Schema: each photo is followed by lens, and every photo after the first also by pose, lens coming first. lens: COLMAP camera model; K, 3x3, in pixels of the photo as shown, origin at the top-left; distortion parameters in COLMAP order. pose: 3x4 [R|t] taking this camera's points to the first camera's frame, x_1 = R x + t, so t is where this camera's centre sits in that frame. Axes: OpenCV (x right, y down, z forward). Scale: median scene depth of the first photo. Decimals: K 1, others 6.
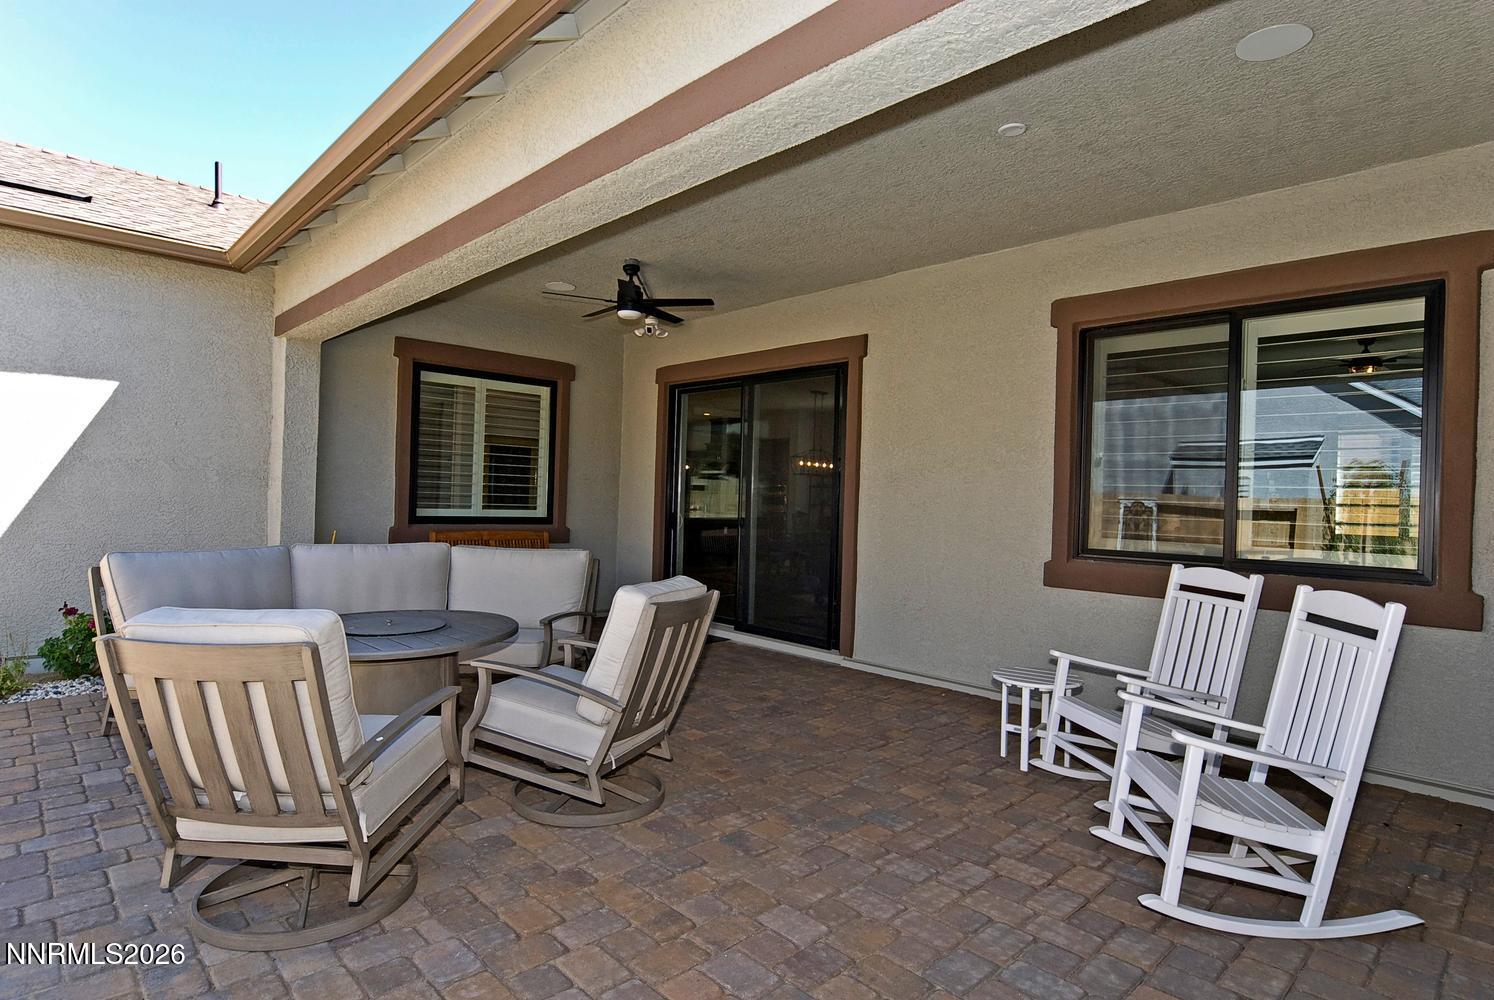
lens RADIAL K [[796.5, 0, 741.7], [0, 796.5, 500.9], [0, 0, 1]] dist [-0.019349, 0.000921]
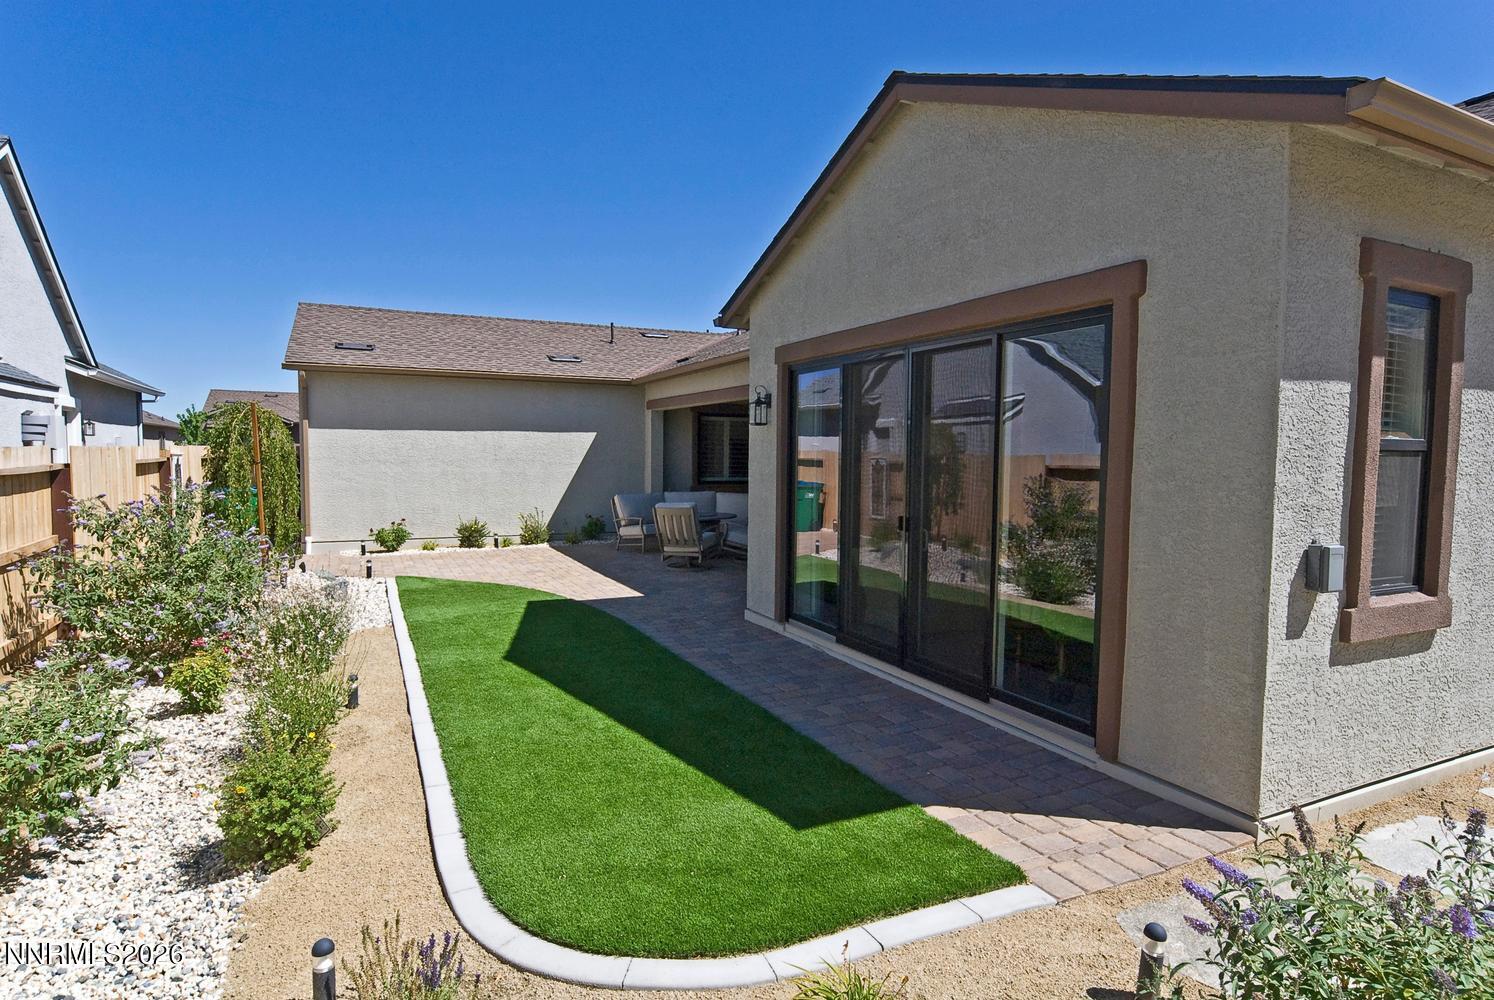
lens RADIAL K [[796.5, 0, 741.7], [0, 796.5, 500.9], [0, 0, 1]] dist [-0.019349, 0.000921]
pose [[0.949530, -0.009068, -0.313546, 0.453072], [0.027798, 0.998082, 0.055318, -0.048629], [0.312443, -0.061242, 0.947960, -1.237096]]
